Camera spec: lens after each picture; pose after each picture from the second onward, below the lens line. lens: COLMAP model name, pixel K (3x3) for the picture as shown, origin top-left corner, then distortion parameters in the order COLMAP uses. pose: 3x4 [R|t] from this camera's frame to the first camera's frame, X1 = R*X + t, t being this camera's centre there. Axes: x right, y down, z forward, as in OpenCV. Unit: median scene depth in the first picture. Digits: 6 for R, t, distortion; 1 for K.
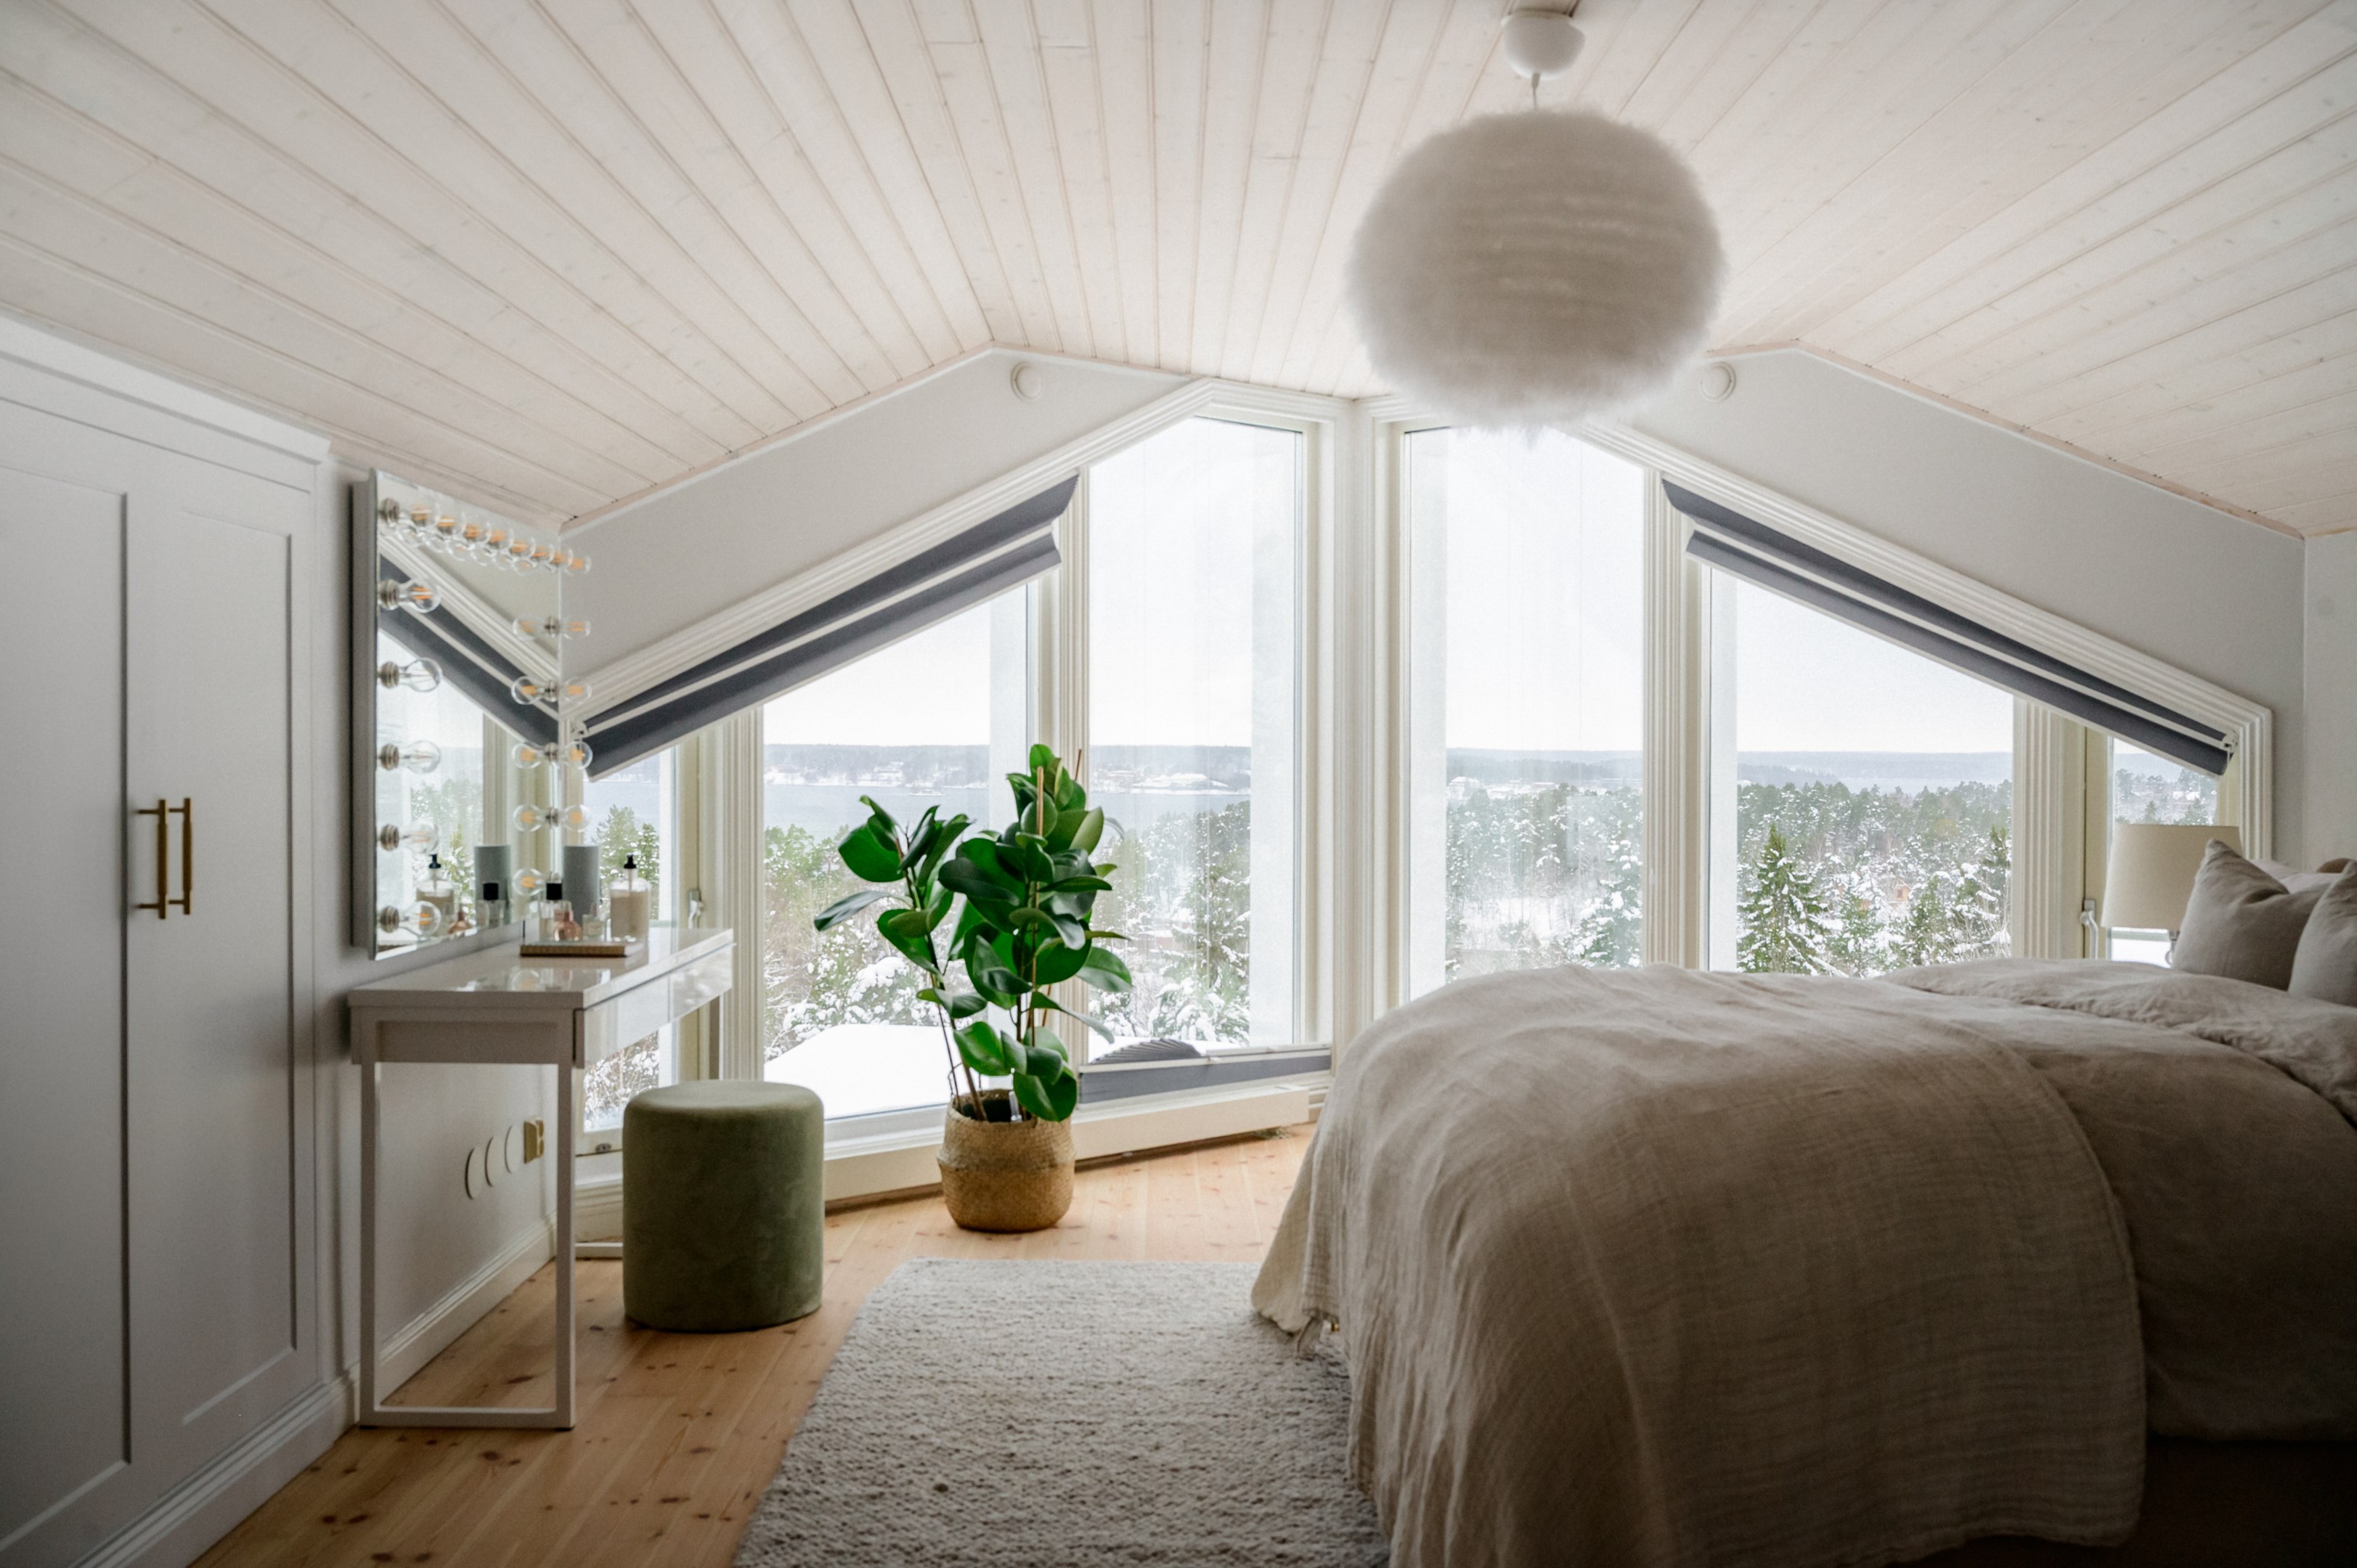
lens RADIAL K [[2100.1, 0, 1183.0], [0, 2100.1, 770.9], [0, 0, 1]] dist [-0.004803, -0.000816]
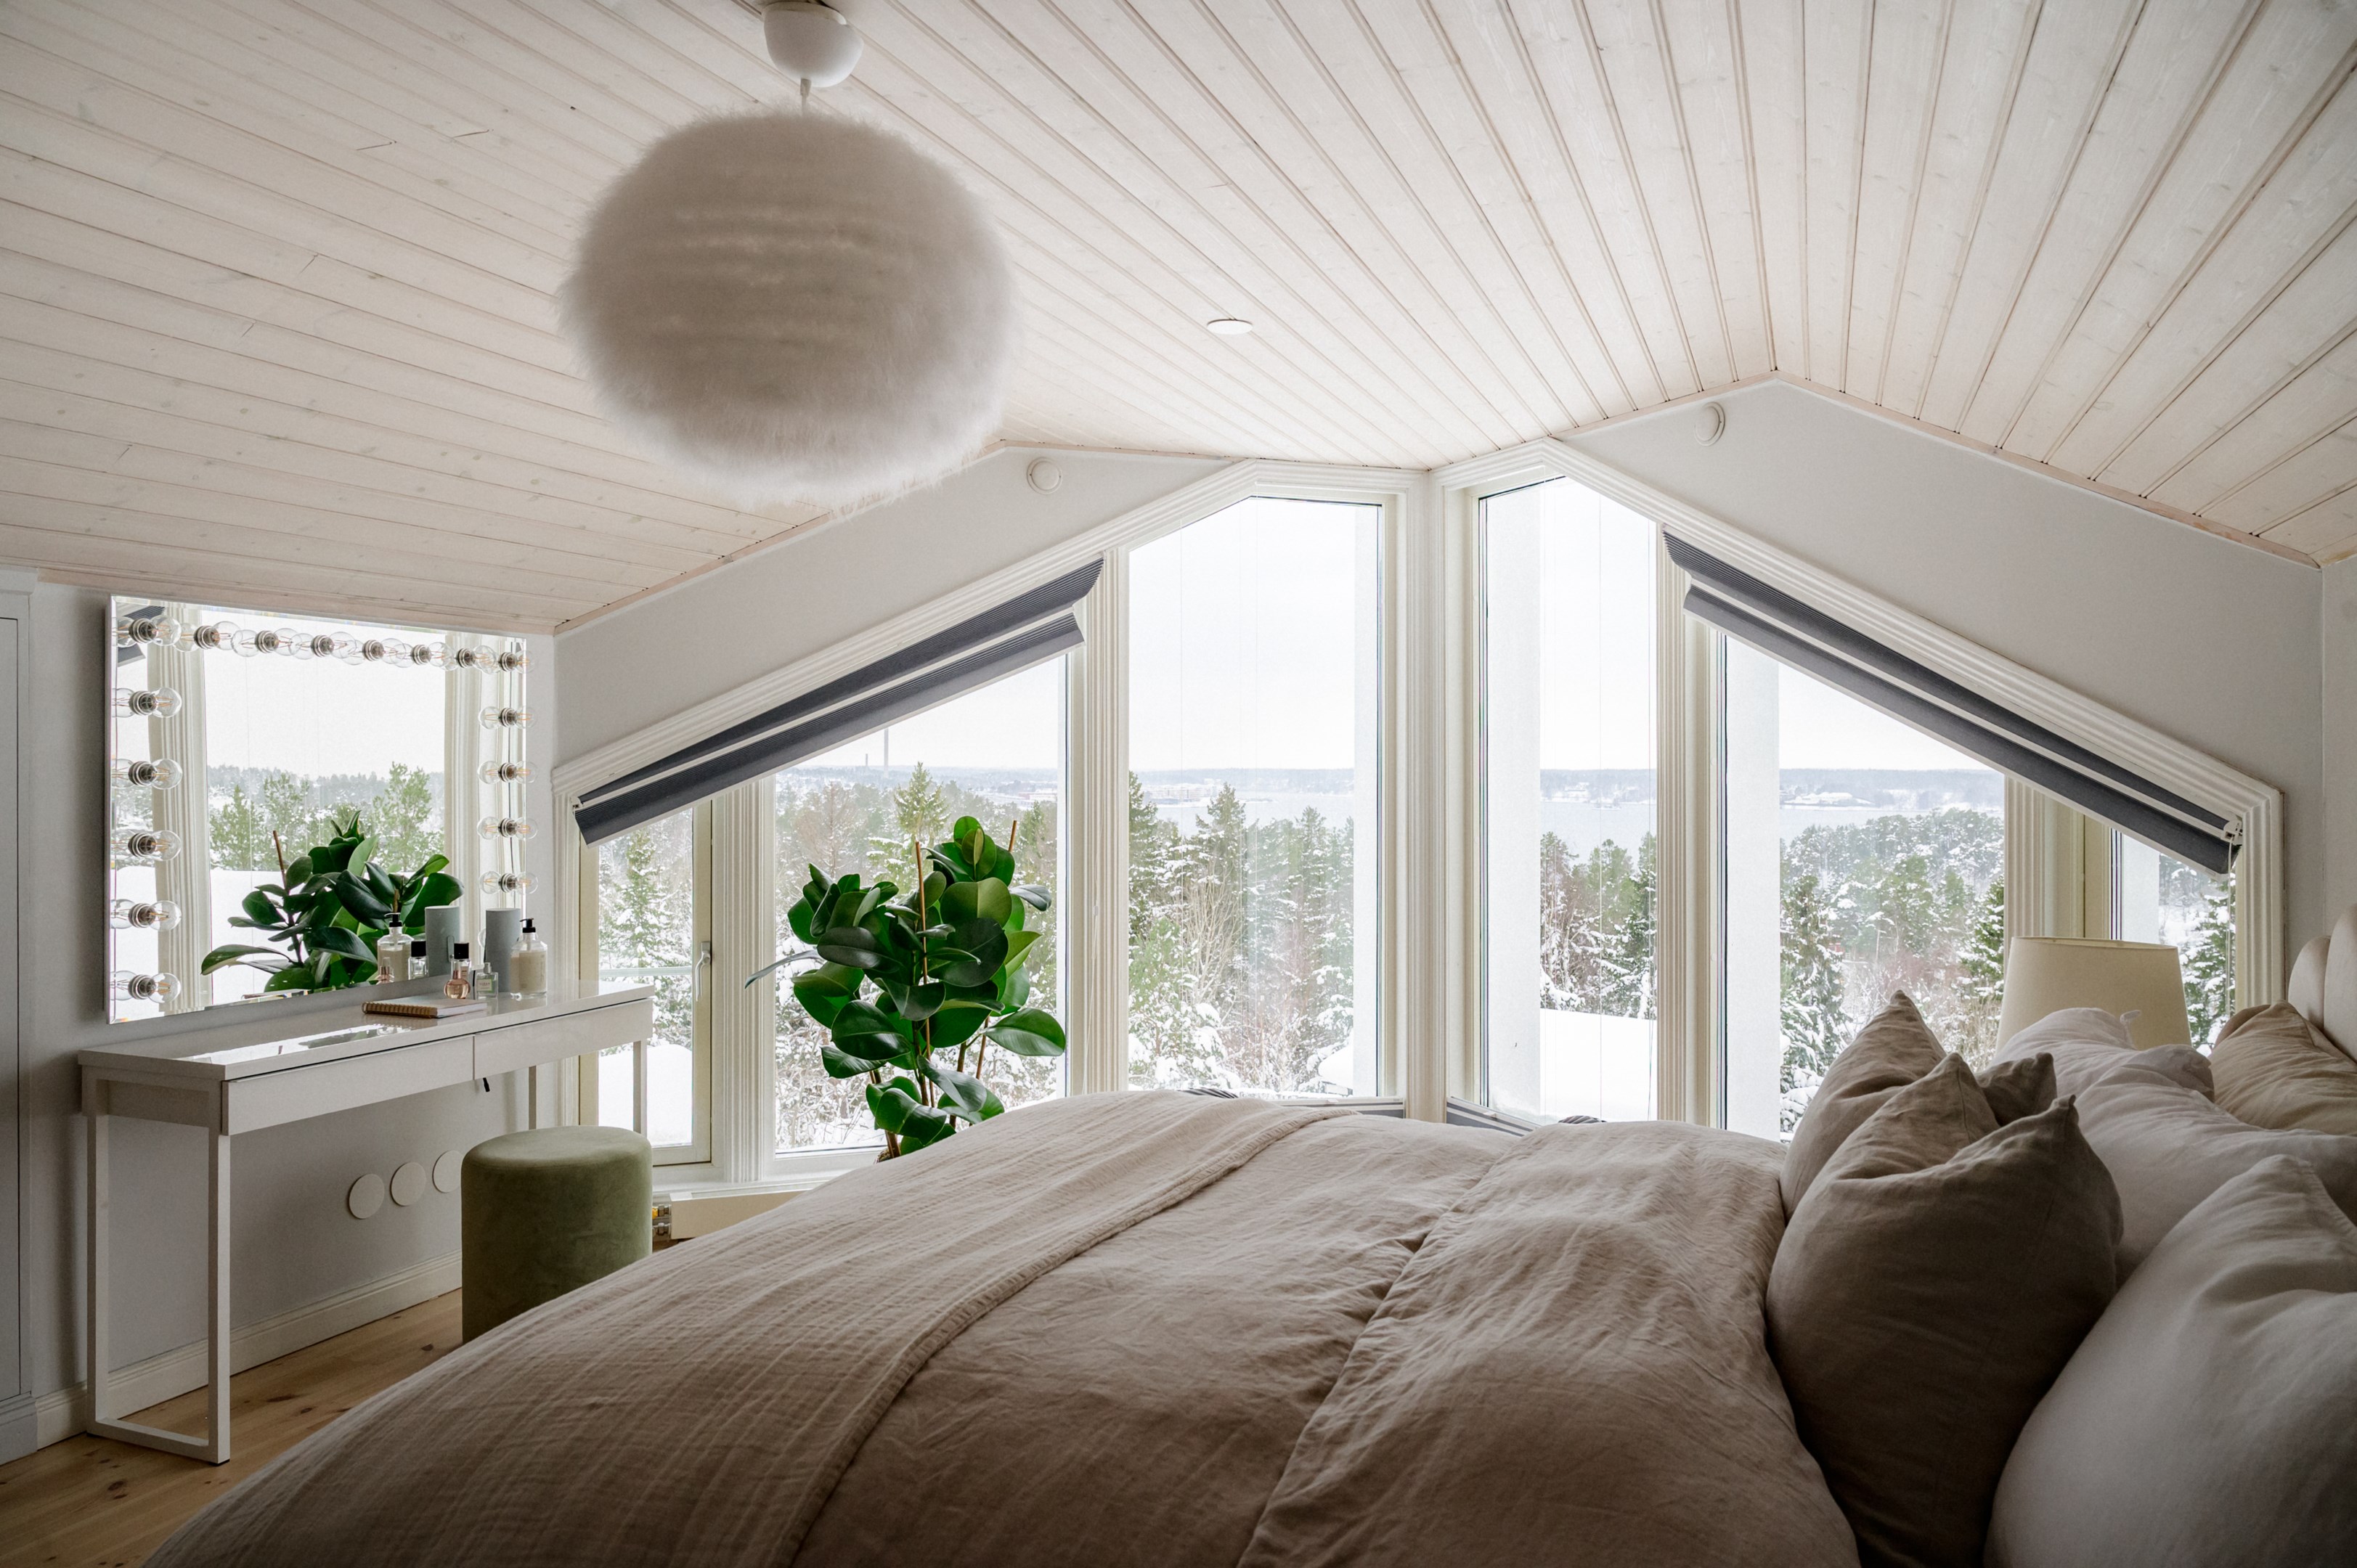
lens RADIAL K [[1651.3, 0, 1173.8], [0, 1651.3, 780.7], [0, 0, 1]] dist [0.002430, -0.001834]
pose [[0.929172, -0.000518, -0.369647, 0.481032], [-0.001500, 0.999985, -0.005172, -0.038072], [0.369645, 0.005360, 0.929158, 0.376286]]
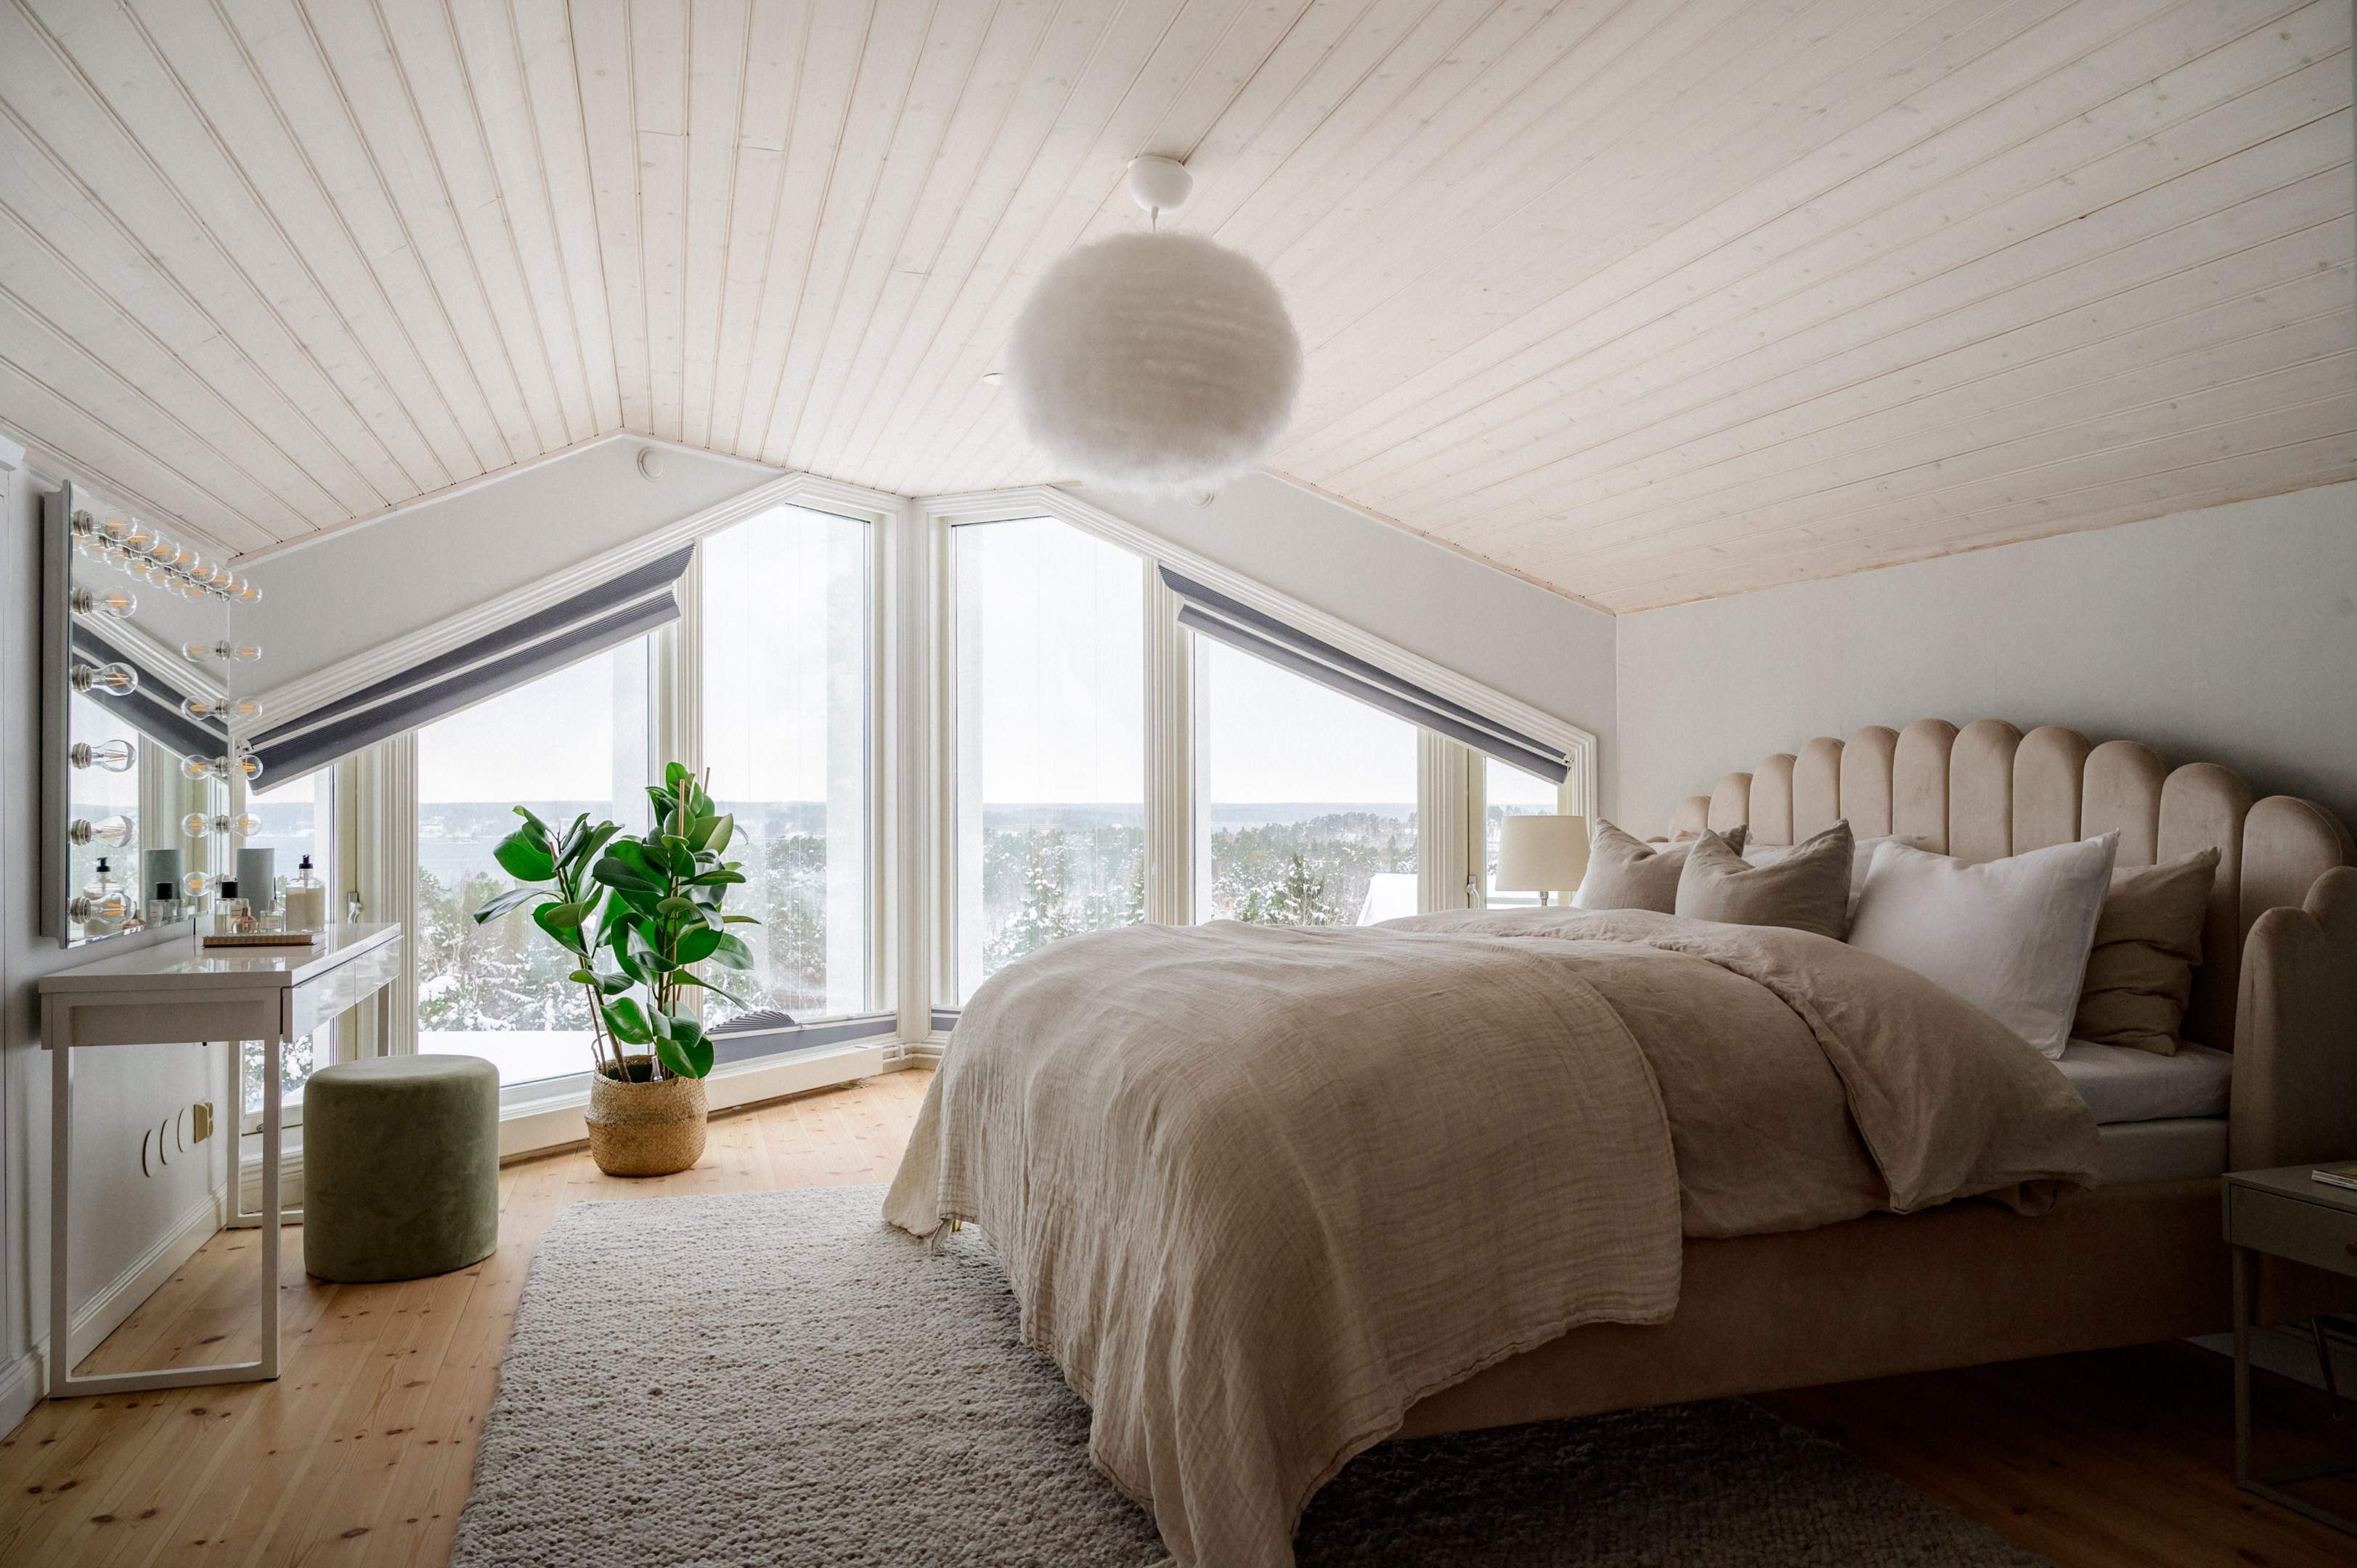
lens RADIAL K [[1592.6, 0, 1178.5], [0, 1592.6, 784.0], [0, 0, 1]] dist [-0.002598, -0.003886]
pose [[0.955410, -0.003102, 0.295266, -0.088583], [0.009598, 0.999743, -0.020554, 0.029550], [-0.295126, 0.022472, 0.955194, 0.077278]]
